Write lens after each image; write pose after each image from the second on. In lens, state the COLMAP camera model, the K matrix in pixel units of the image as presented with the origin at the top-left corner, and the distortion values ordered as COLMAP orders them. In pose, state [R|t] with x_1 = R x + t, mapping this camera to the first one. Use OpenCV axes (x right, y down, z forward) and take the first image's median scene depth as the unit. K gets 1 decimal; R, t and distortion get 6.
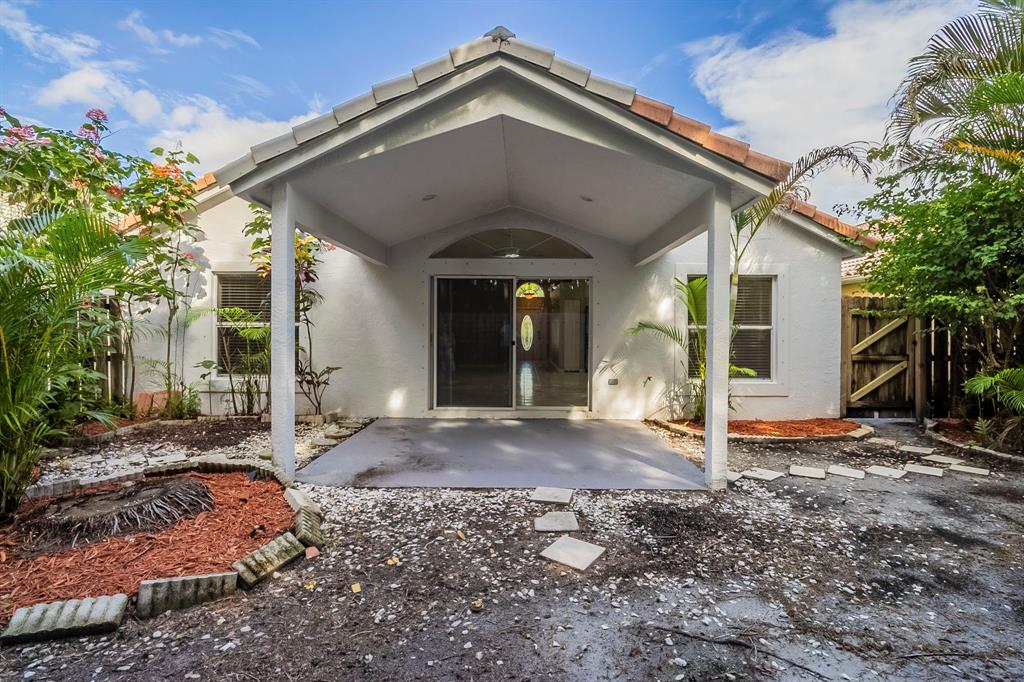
lens RADIAL K [[484.6, 0, 515.7], [0, 484.6, 336.7], [0, 0, 1]] dist [0.001530, -0.000540]
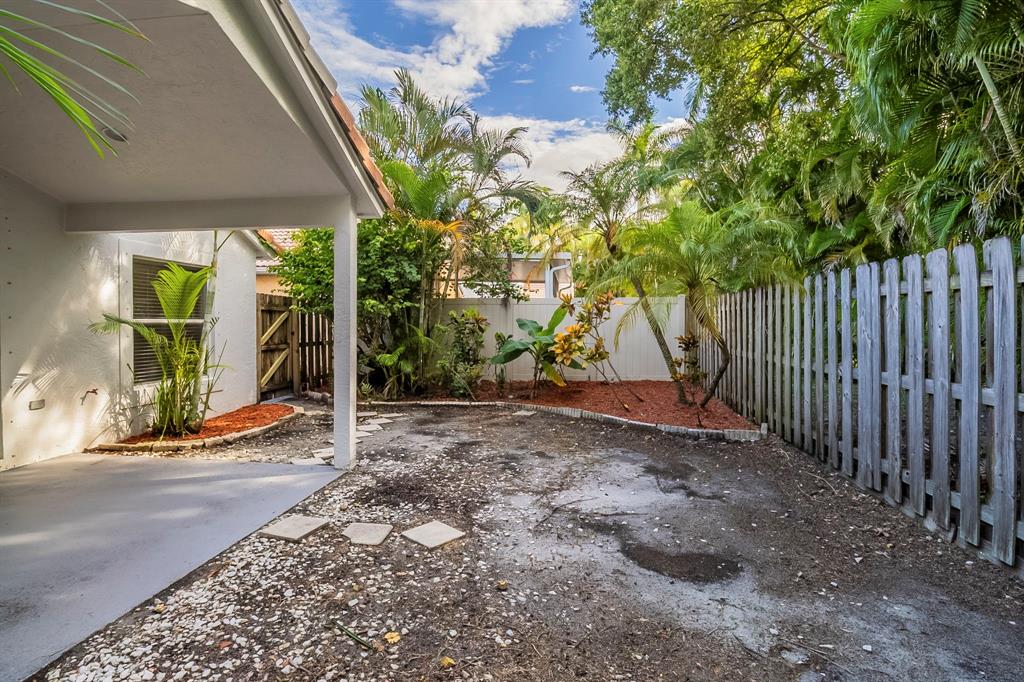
lens RADIAL K [[518.0, 0, 511.5], [0, 518.0, 321.6], [0, 0, 1]] dist [-0.000016, -0.000229]
pose [[0.088947, 0.000803, 0.996036, -0.446033], [0.008882, 0.999959, -0.001600, -0.010623], [-0.995997, 0.008989, 0.088936, 0.318195]]
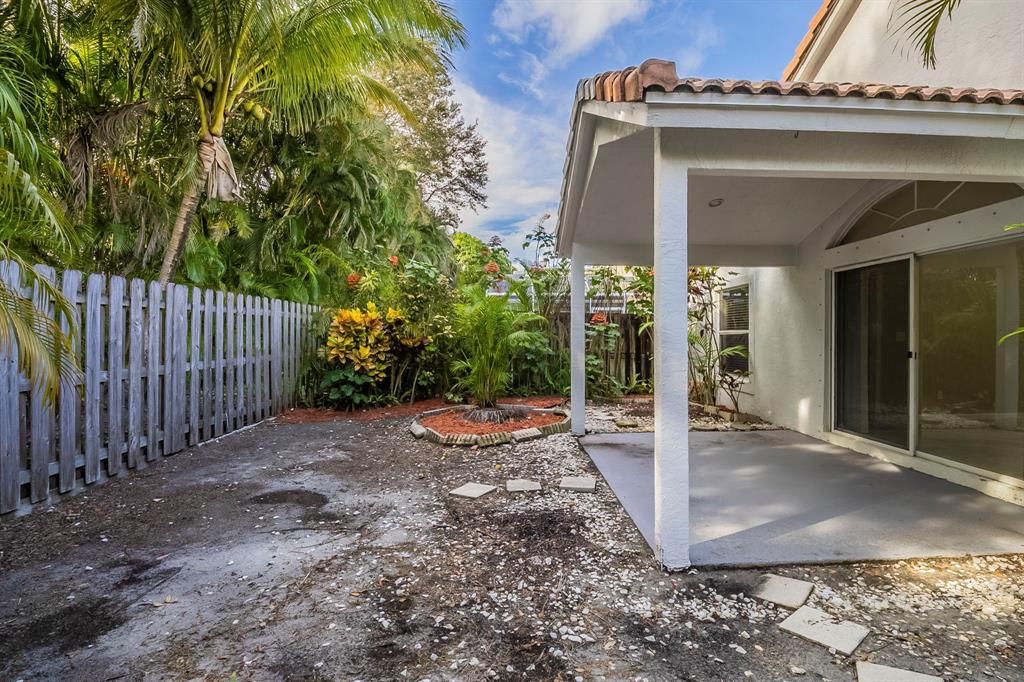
lens RADIAL K [[461.4, 0, 512.0], [0, 461.4, 341.0], [0, 0, 1]] dist [0.000129, -0.000181]
pose [[0.054855, 0.002886, -0.998490, 0.649745], [-0.012999, 0.999913, 0.002176, 0.001155], [0.998410, 0.012860, 0.054888, 0.455010]]
